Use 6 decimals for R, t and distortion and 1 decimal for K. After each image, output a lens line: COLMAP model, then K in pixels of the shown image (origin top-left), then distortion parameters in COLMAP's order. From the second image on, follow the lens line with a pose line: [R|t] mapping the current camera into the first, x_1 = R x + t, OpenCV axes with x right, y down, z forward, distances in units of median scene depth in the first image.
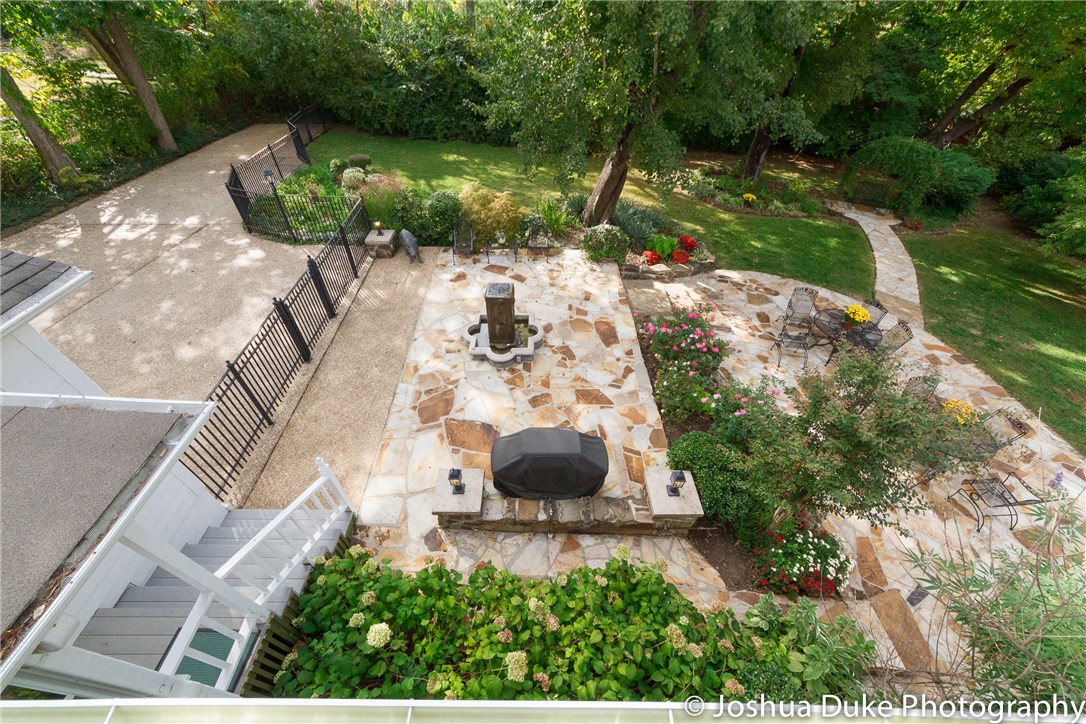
lens RADIAL K [[412.4, 0, 534.3], [0, 412.4, 366.3], [0, 0, 1]] dist [0.000004, -0.000143]
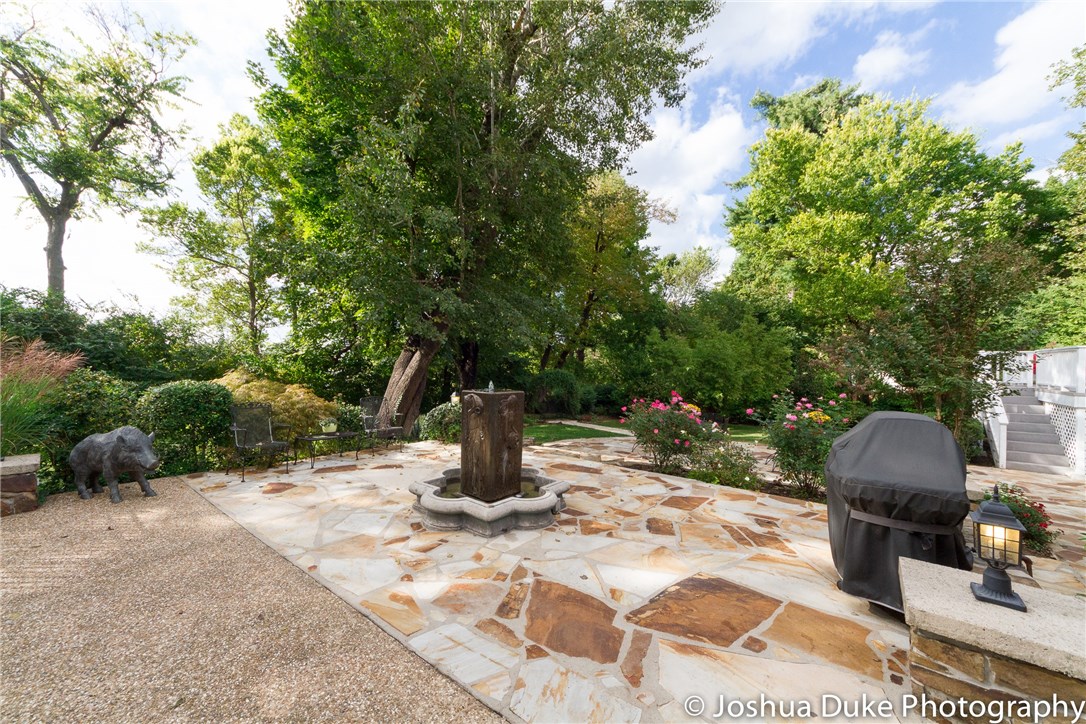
lens RADIAL K [[412.4, 0, 532.5], [0, 412.4, 362.8], [0, 0, 1]] dist [0.000004, -0.000143]
pose [[0.635070, 0.007654, 0.772416, -0.425516], [0.532041, 0.720613, -0.444578, 0.065009], [-0.560016, 0.693295, 0.453568, 0.573298]]
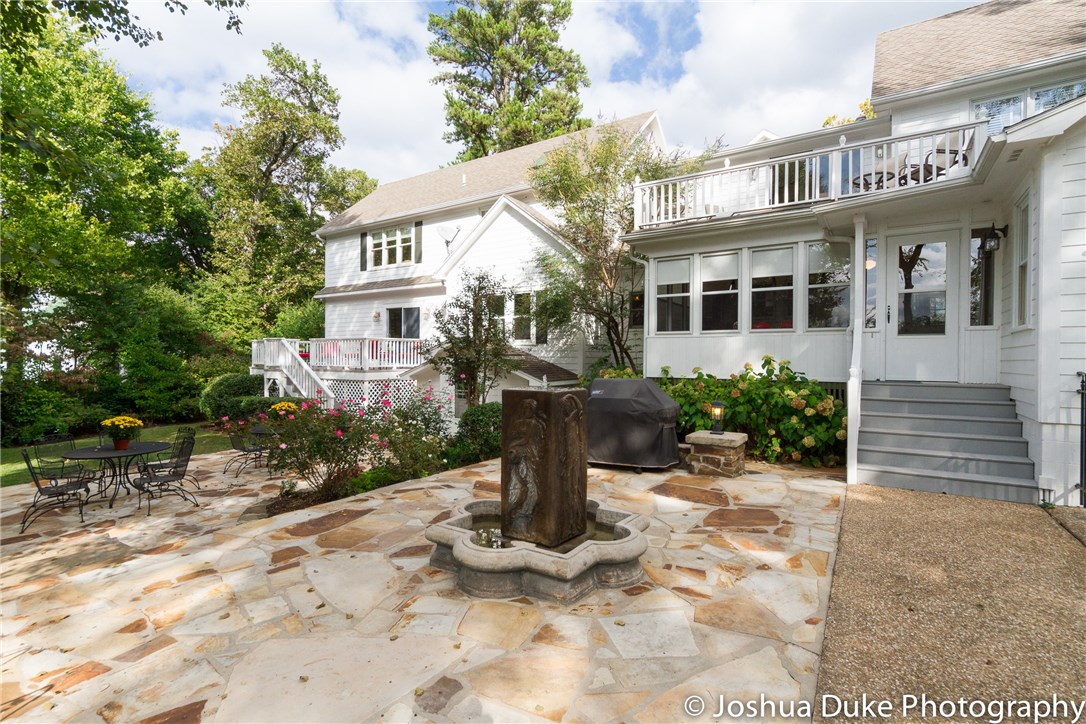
lens RADIAL K [[520.8, 0, 541.3], [0, 520.8, 360.2], [0, 0, 1]] dist [0.001959, -0.000009]
pose [[-0.839435, -0.008379, 0.543396, -0.309041], [0.376417, 0.712244, 0.592469, -0.436638], [-0.391995, 0.701882, -0.594728, 1.095380]]
